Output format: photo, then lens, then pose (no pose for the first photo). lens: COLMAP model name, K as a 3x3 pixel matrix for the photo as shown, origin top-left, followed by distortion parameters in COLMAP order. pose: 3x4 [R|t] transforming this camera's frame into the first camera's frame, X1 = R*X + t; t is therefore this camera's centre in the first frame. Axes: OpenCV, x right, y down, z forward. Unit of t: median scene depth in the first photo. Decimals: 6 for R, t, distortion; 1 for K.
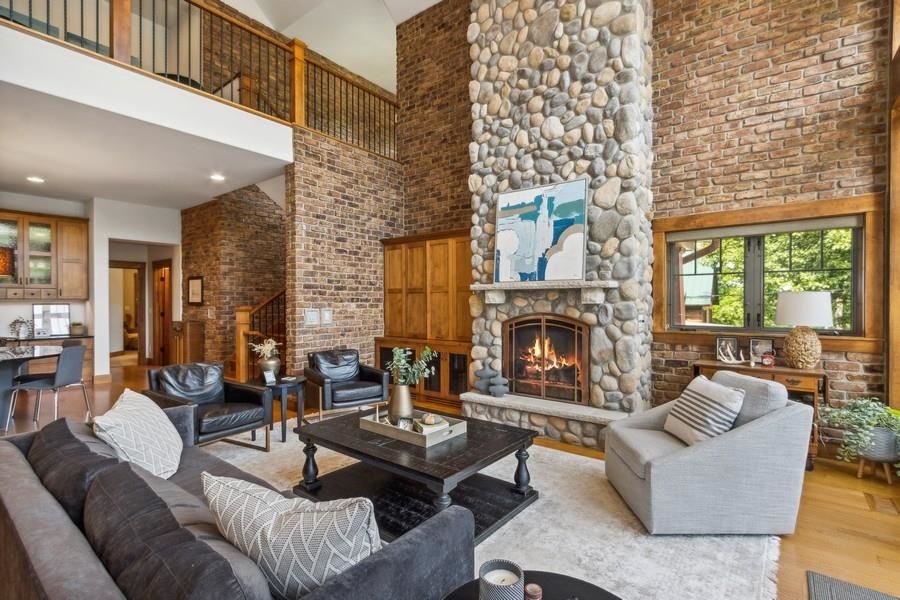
lens RADIAL K [[423.6, 0, 446.7], [0, 423.6, 299.0], [0, 0, 1]] dist [0.001848, 0.000115]
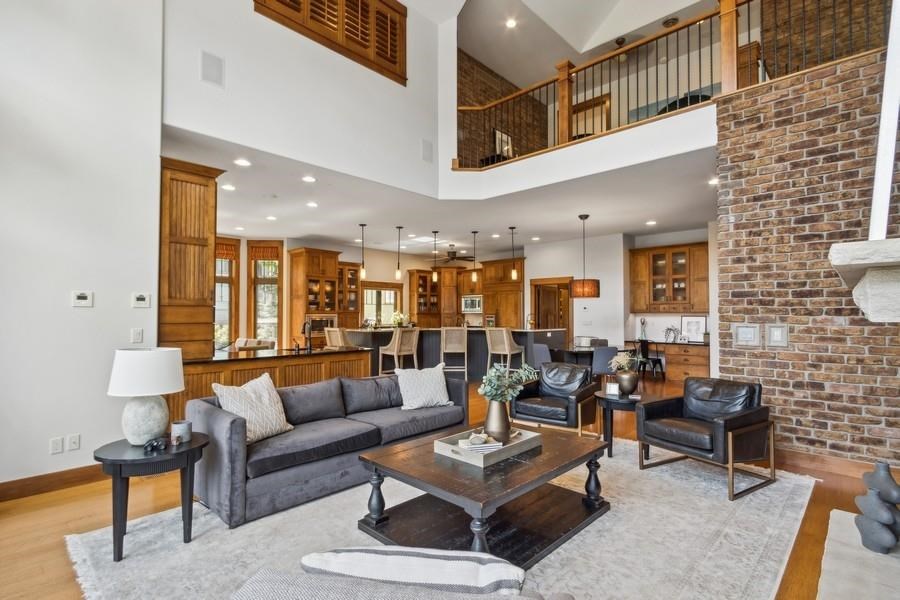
lens RADIAL K [[437.0, 0, 451.7], [0, 437.0, 302.8], [0, 0, 1]] dist [-0.000977, -0.000156]
pose [[-0.087442, -0.025898, -0.995833, 0.470139], [0.003491, 0.999648, -0.026303, 0.004079], [0.996164, -0.005777, -0.087320, 0.511706]]
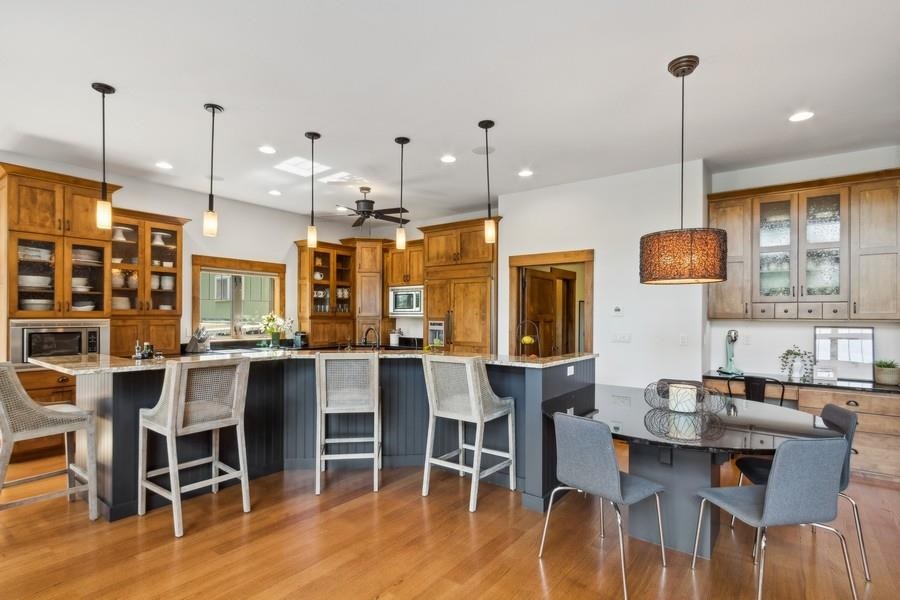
lens RADIAL K [[448.8, 0, 448.2], [0, 448.8, 316.9], [0, 0, 1]] dist [0.000829, 0.000449]
pose [[0.019396, 0.002886, -0.999808, -0.369741], [-0.001731, 0.999994, 0.002853, -0.004779], [0.999810, 0.001676, 0.019401, 0.519943]]
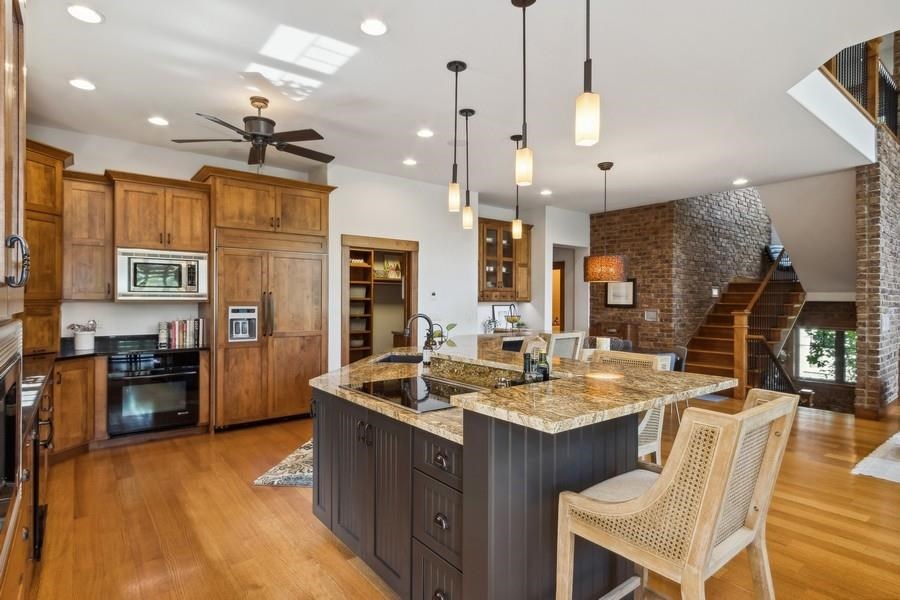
lens RADIAL K [[465.0, 0, 450.0], [0, 465.0, 300.0], [0, 0, 1]] dist [0.000864, -0.000065]
pose [[0.973645, 0.002821, -0.228050, -0.973293], [-0.002149, 0.999993, 0.003194, -0.006163], [0.228057, -0.002620, 0.973644, -0.246261]]
